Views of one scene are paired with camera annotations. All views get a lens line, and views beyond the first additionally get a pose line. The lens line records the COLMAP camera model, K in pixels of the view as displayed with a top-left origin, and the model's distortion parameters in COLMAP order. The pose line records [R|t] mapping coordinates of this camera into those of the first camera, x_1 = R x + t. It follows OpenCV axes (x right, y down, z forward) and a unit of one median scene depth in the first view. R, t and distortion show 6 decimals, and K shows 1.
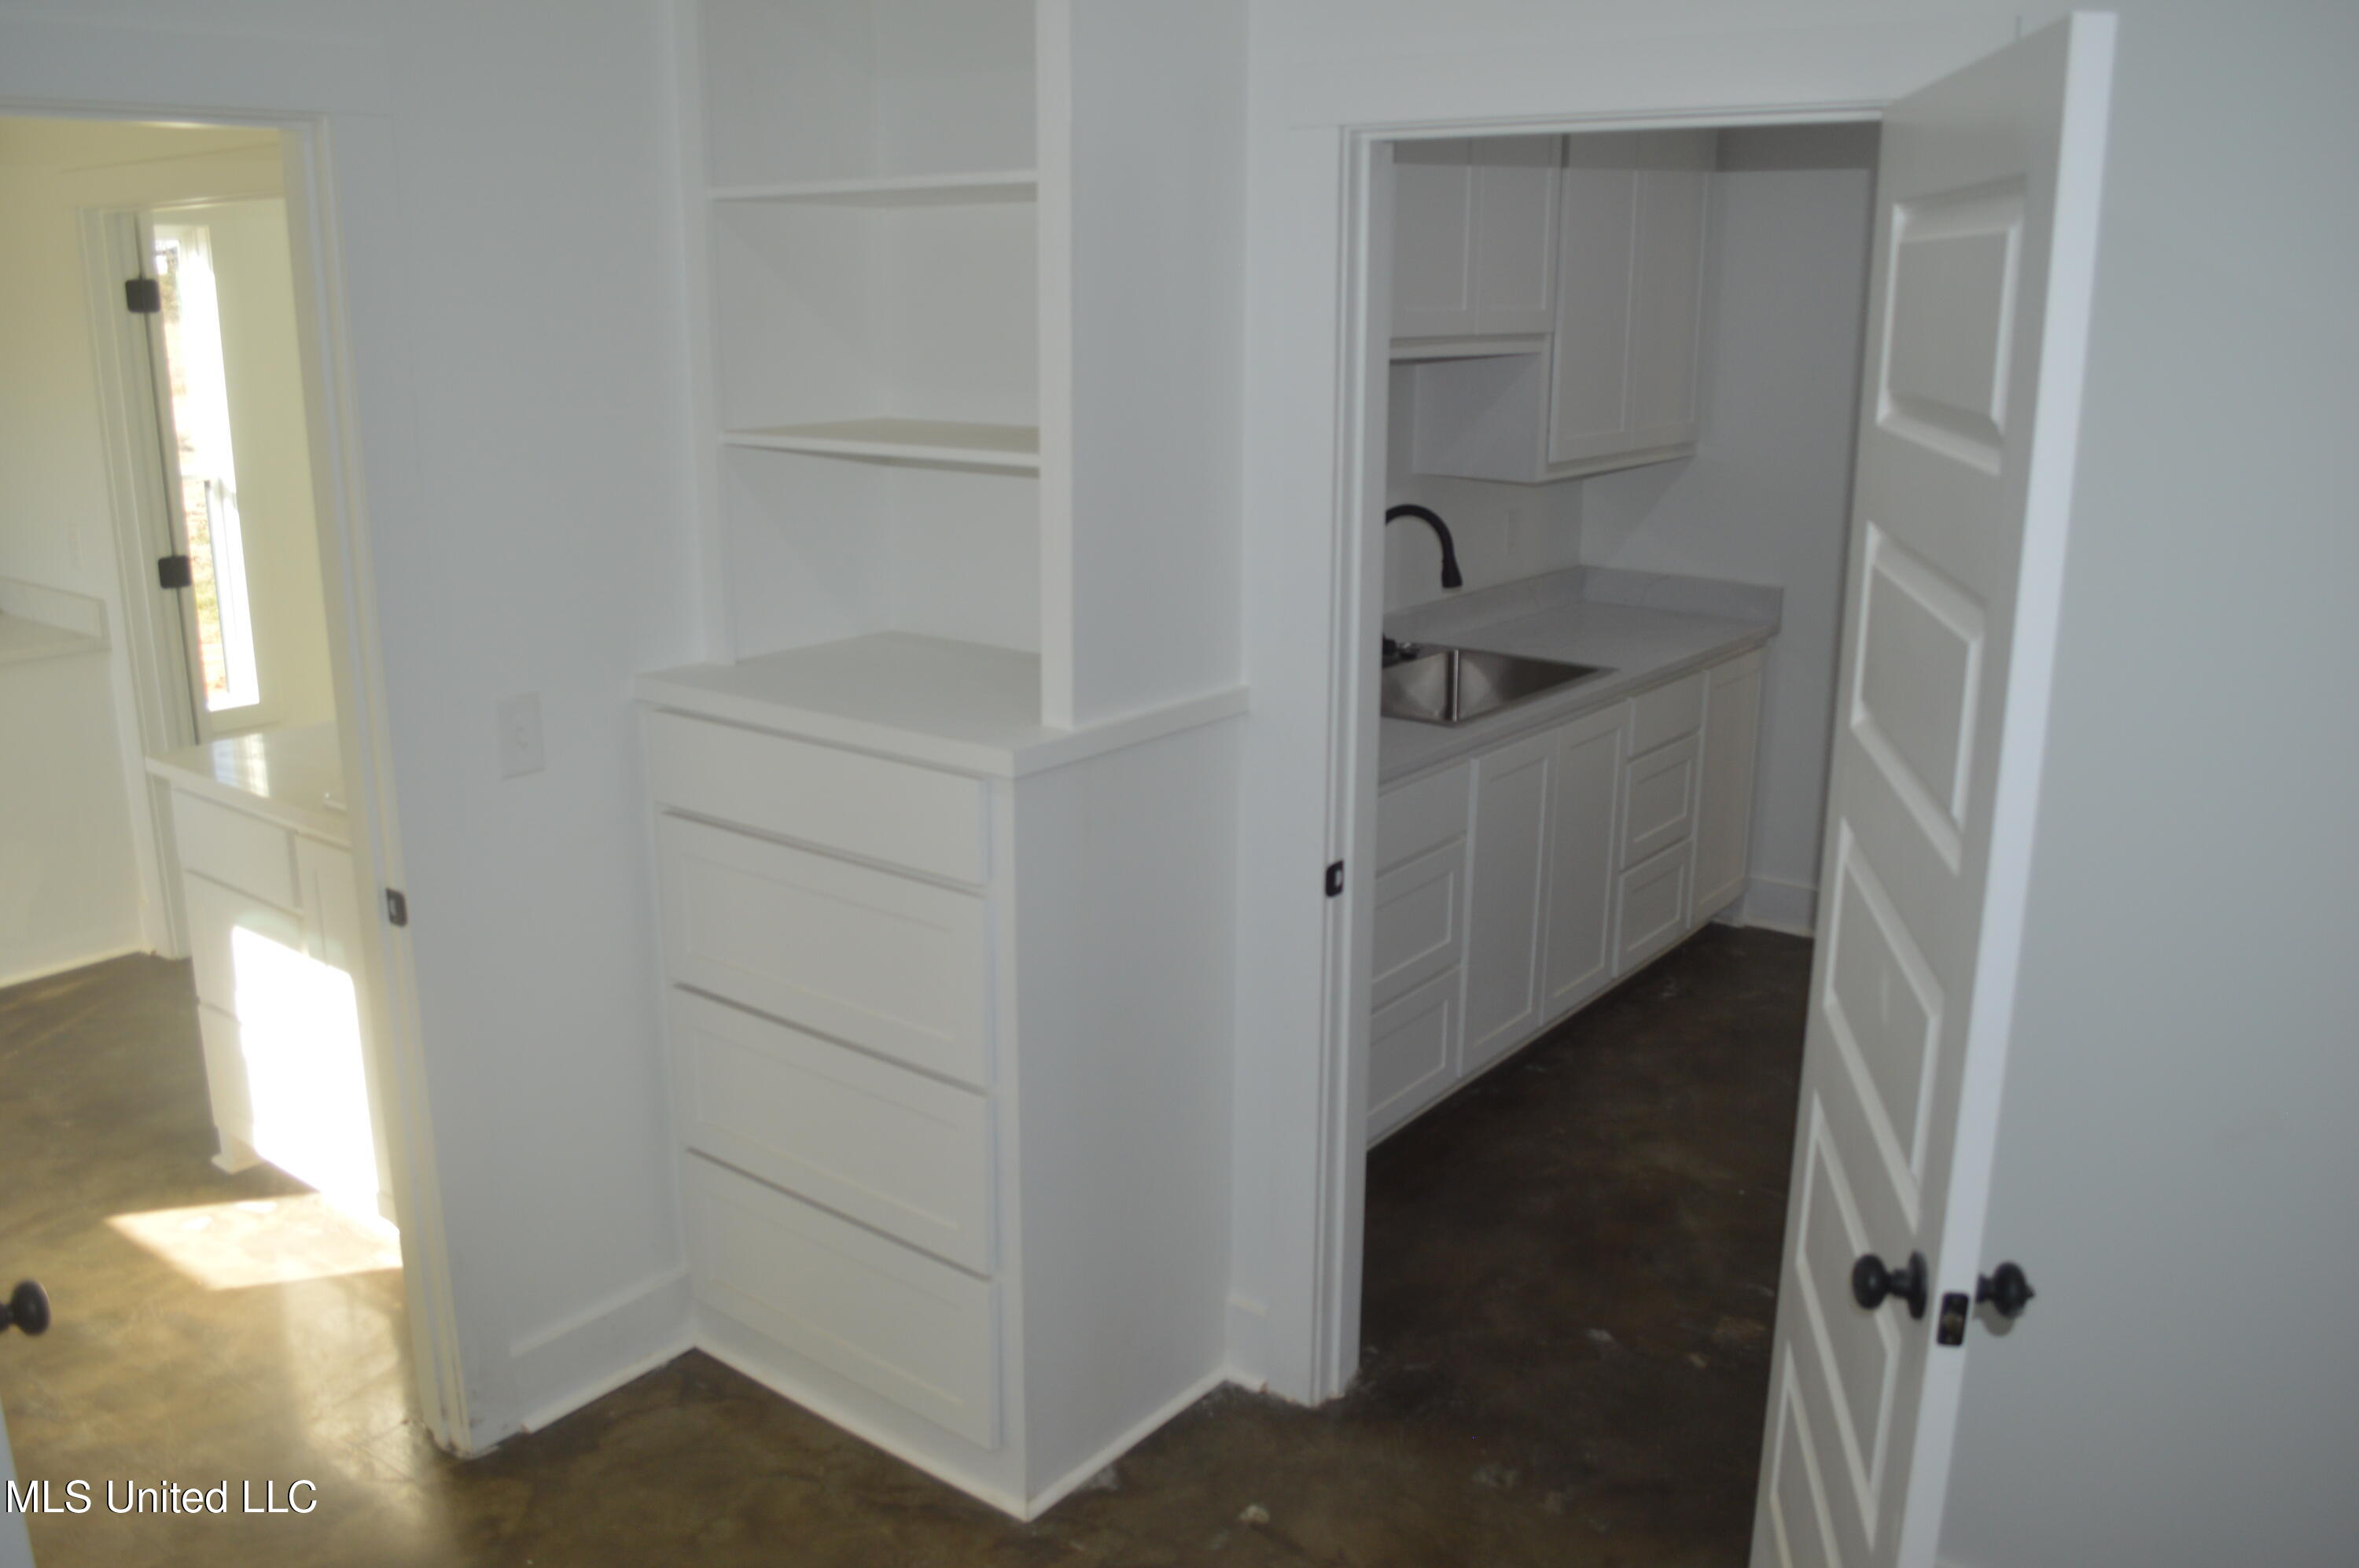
lens RADIAL K [[1892.9, 0, 1179.5], [0, 1892.9, 784.0], [0, 0, 1]] dist [-0.083786, -0.000058]
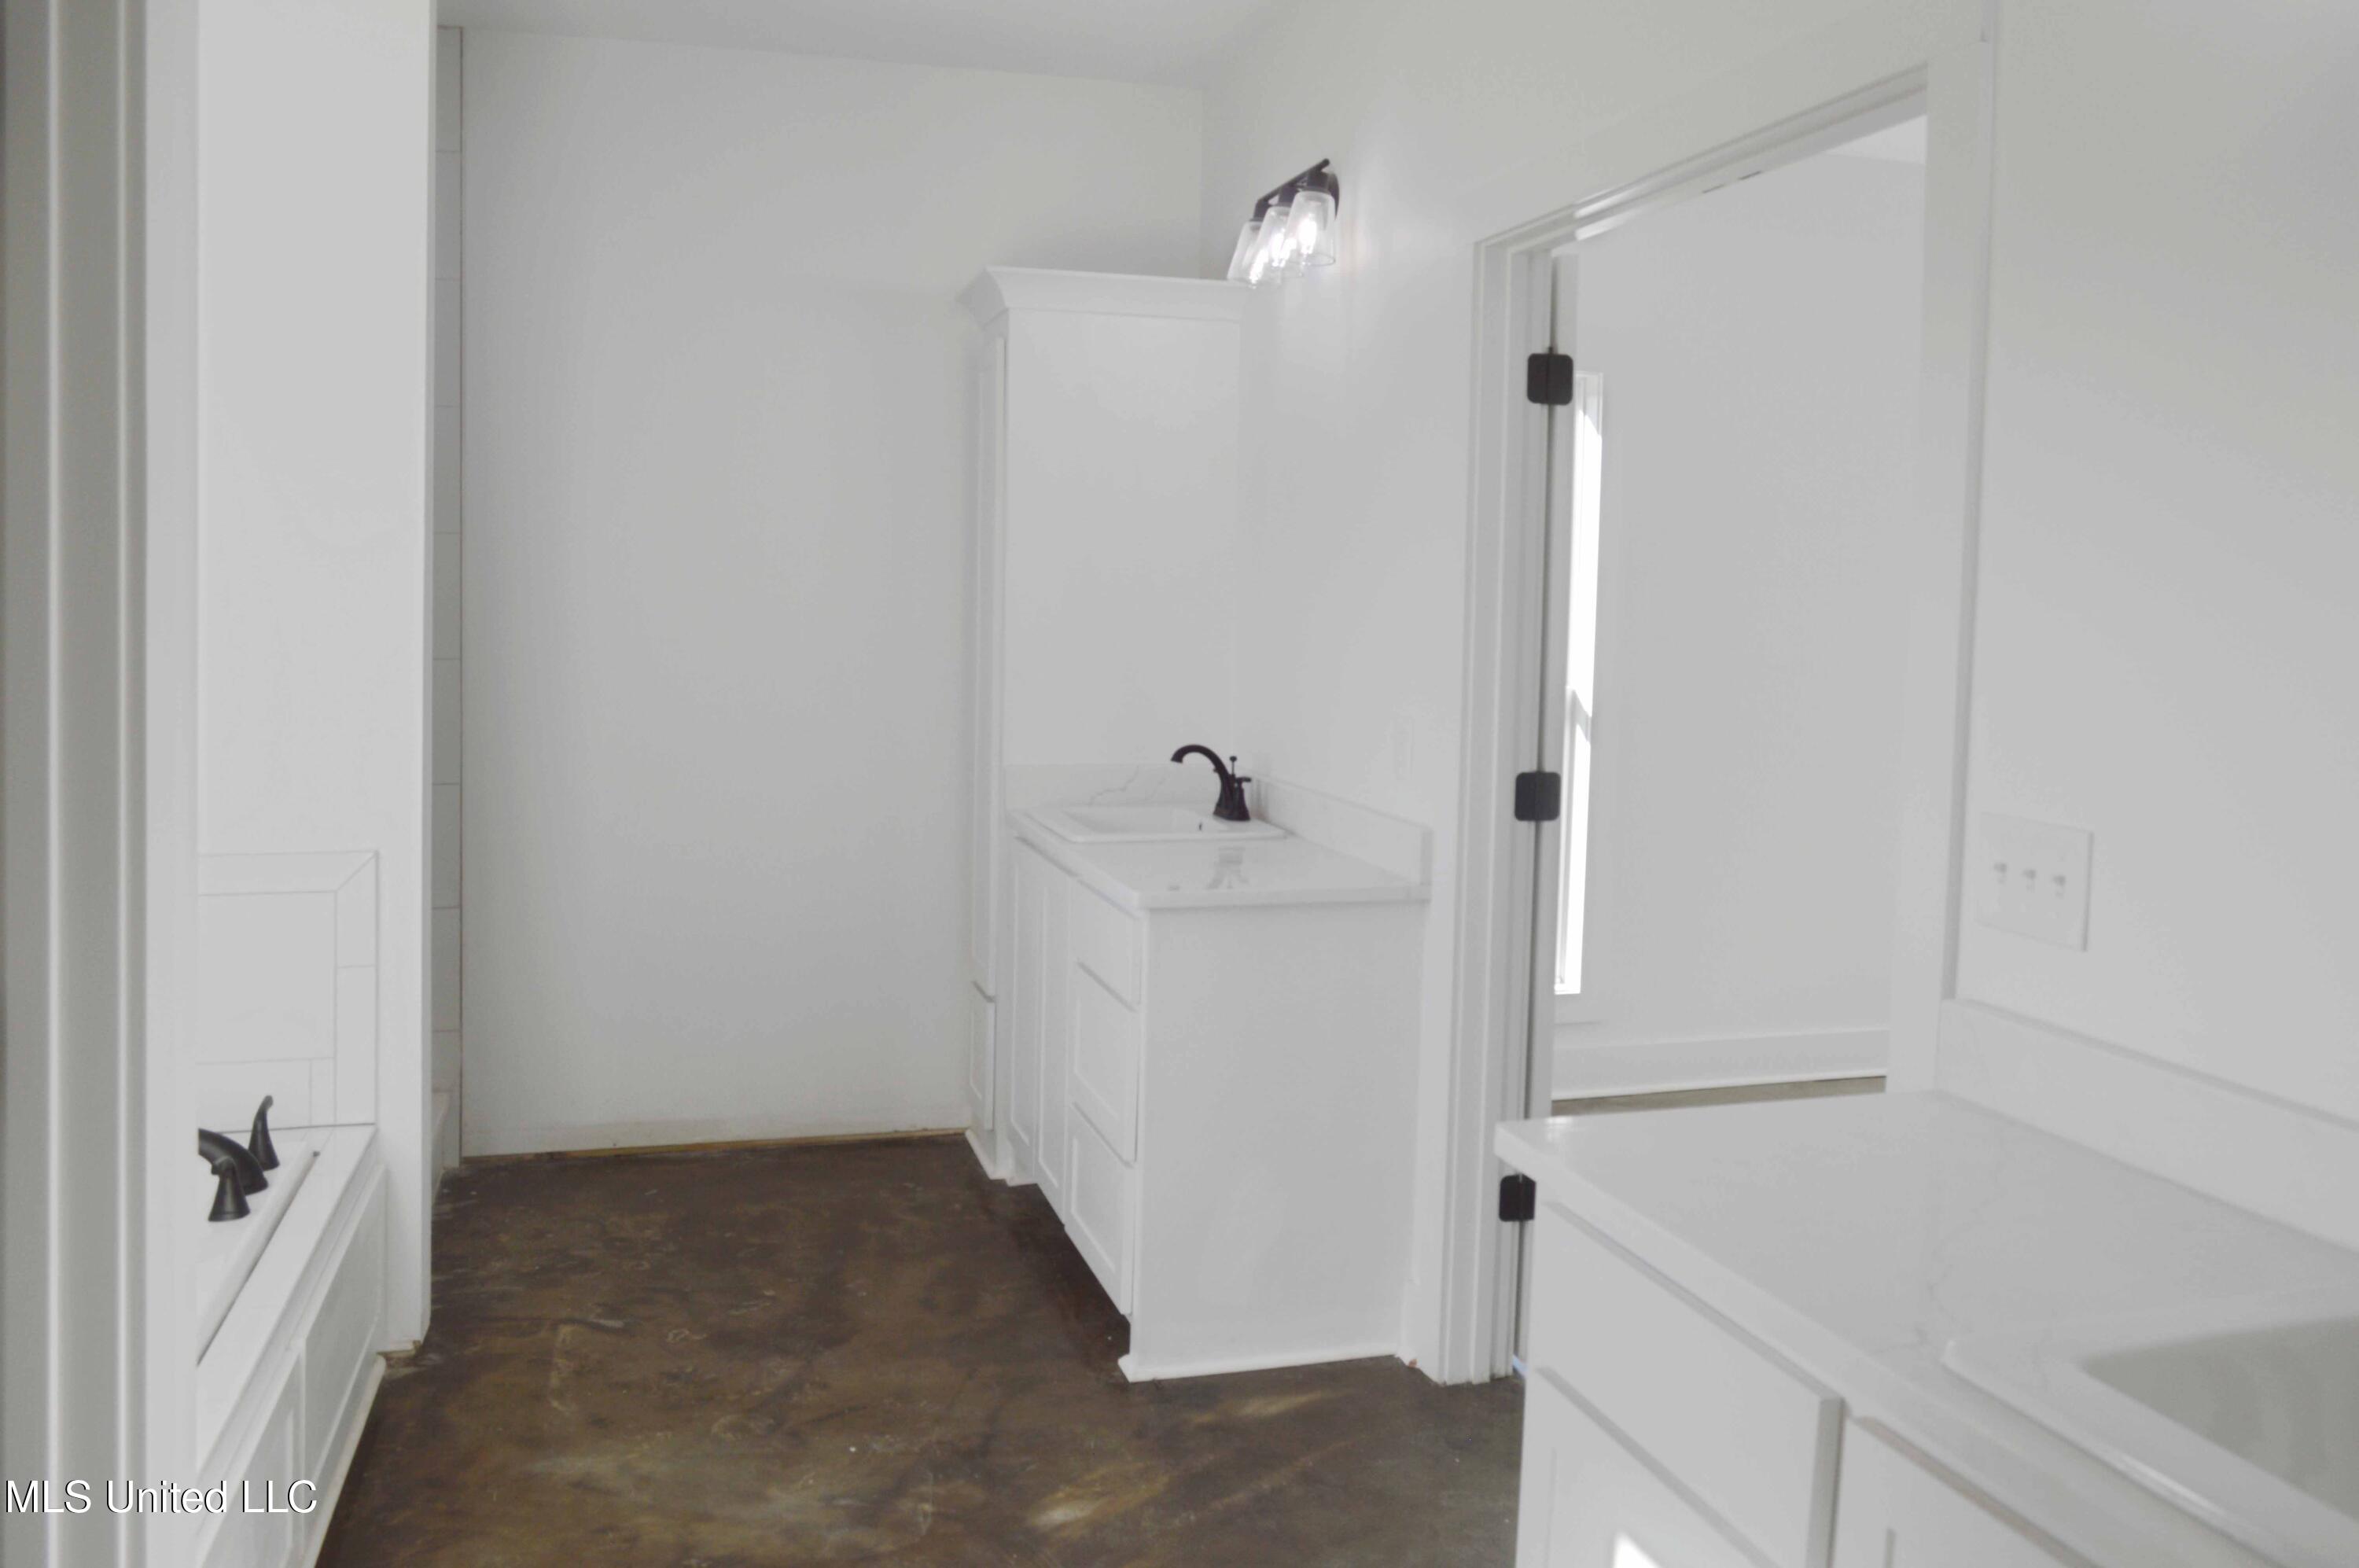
lens RADIAL K [[1892.9, 0, 1179.5], [0, 1892.9, 784.0], [0, 0, 1]] dist [-0.083786, -0.000058]
pose [[0.801063, 0.074174, -0.593966, -0.252518], [-0.168224, 0.980197, -0.104472, -0.028496], [0.574455, 0.183608, 0.797678, 0.397017]]
